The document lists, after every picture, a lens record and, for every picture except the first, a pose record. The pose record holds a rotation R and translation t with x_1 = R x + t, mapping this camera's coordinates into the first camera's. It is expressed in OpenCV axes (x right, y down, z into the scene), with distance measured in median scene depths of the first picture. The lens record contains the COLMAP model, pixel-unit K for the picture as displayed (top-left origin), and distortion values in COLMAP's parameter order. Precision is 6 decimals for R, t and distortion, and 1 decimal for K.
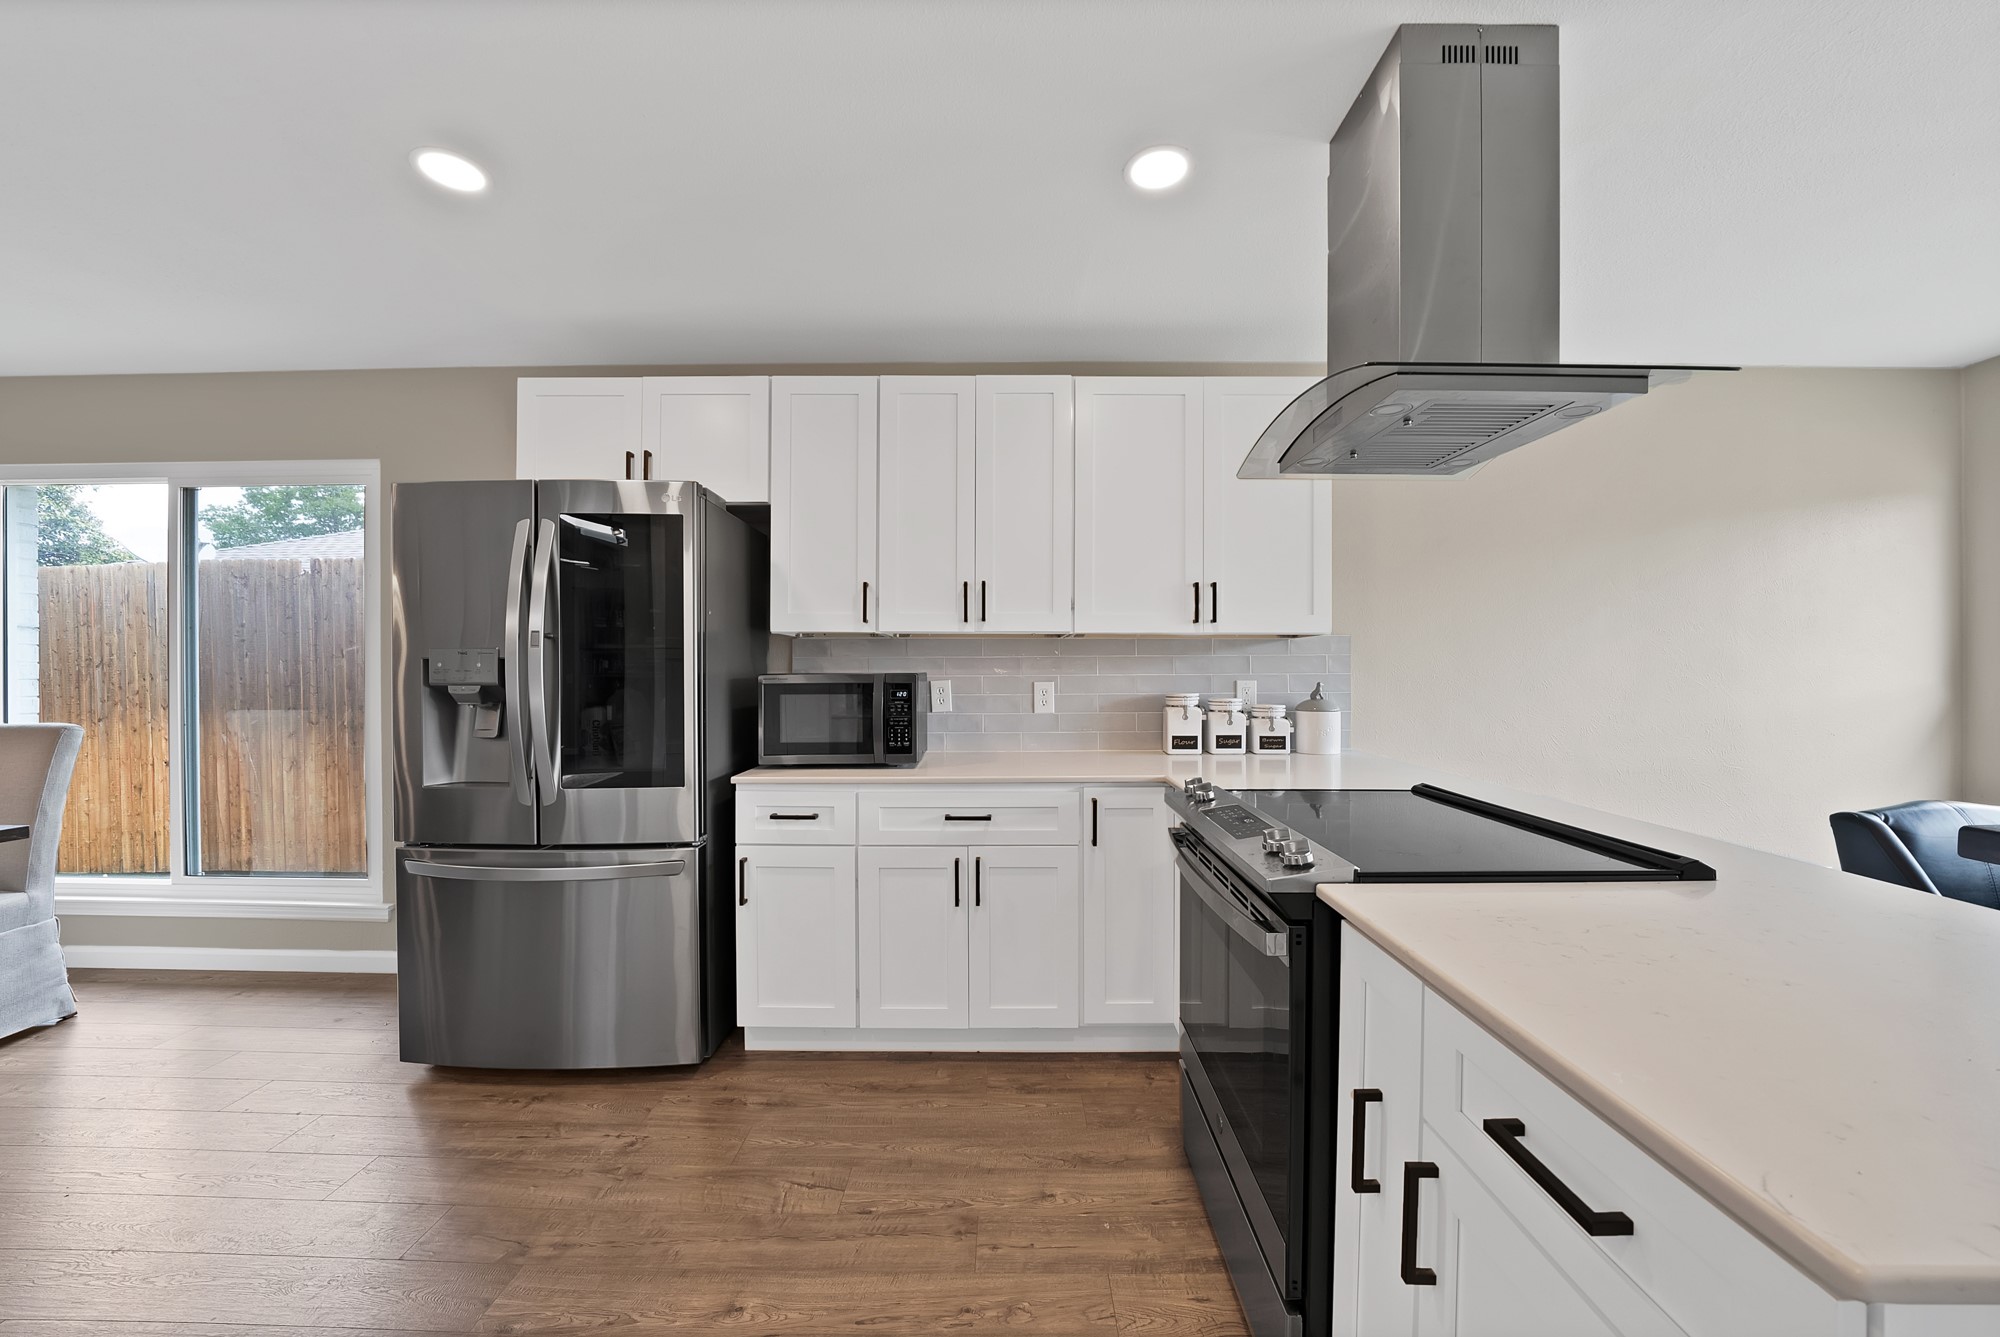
lens RADIAL K [[728.5, 0, 987.2], [0, 728.5, 671.8], [0, 0, 1]] dist [-0.026041, 0.002361]
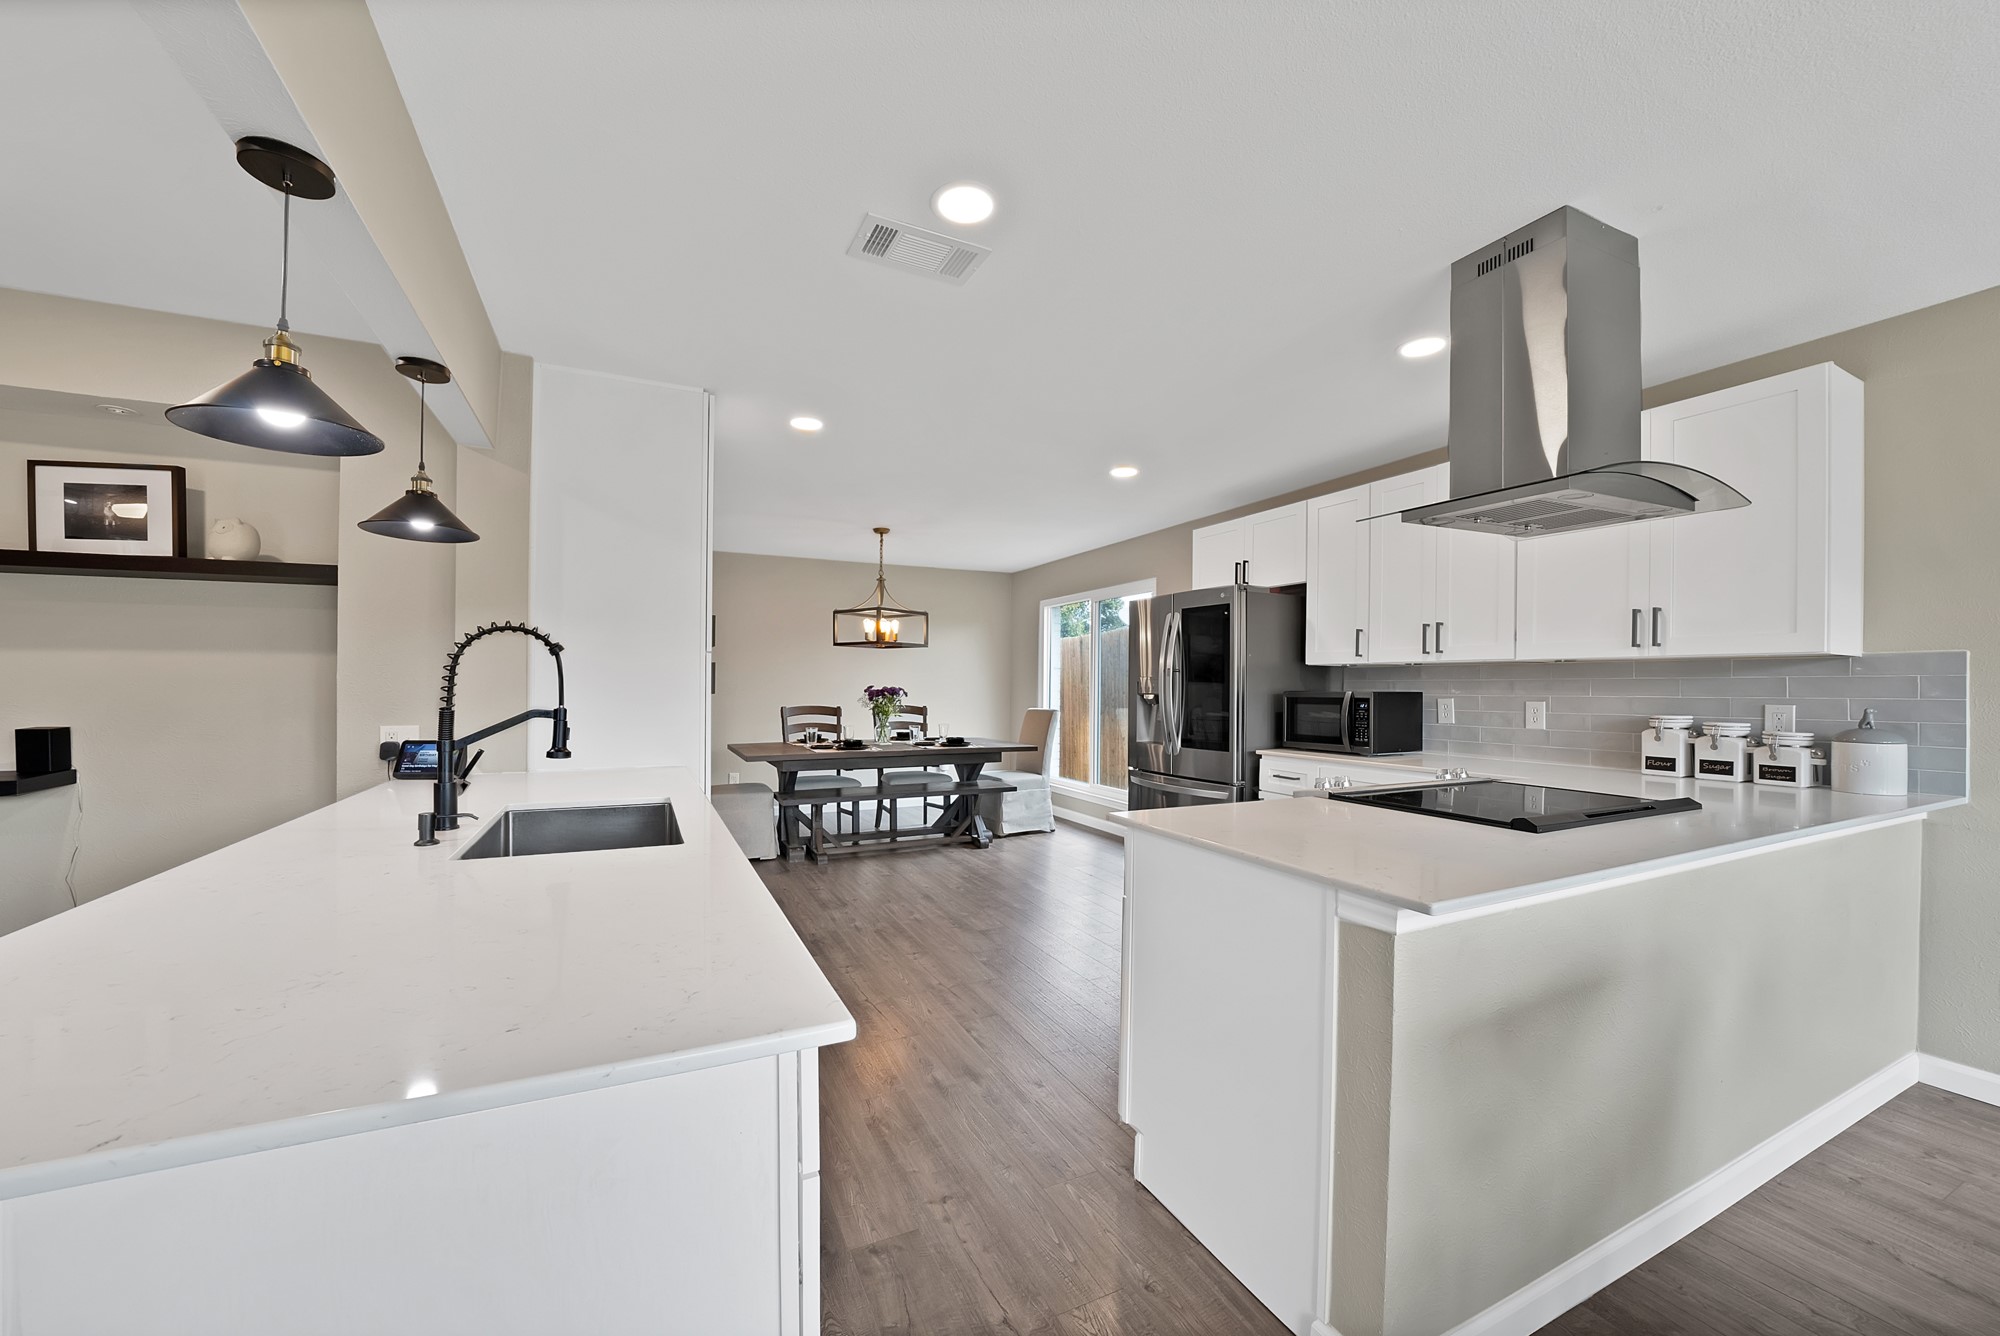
lens RADIAL K [[728.5, 0, 1012.3], [0, 728.5, 689.9], [0, 0, 1]] dist [-0.026041, 0.002361]
pose [[0.465129, 0.007903, -0.885207, 0.767993], [-0.011610, 0.999929, 0.002827, 0.002293], [0.885167, 0.008963, 0.465188, -0.272582]]
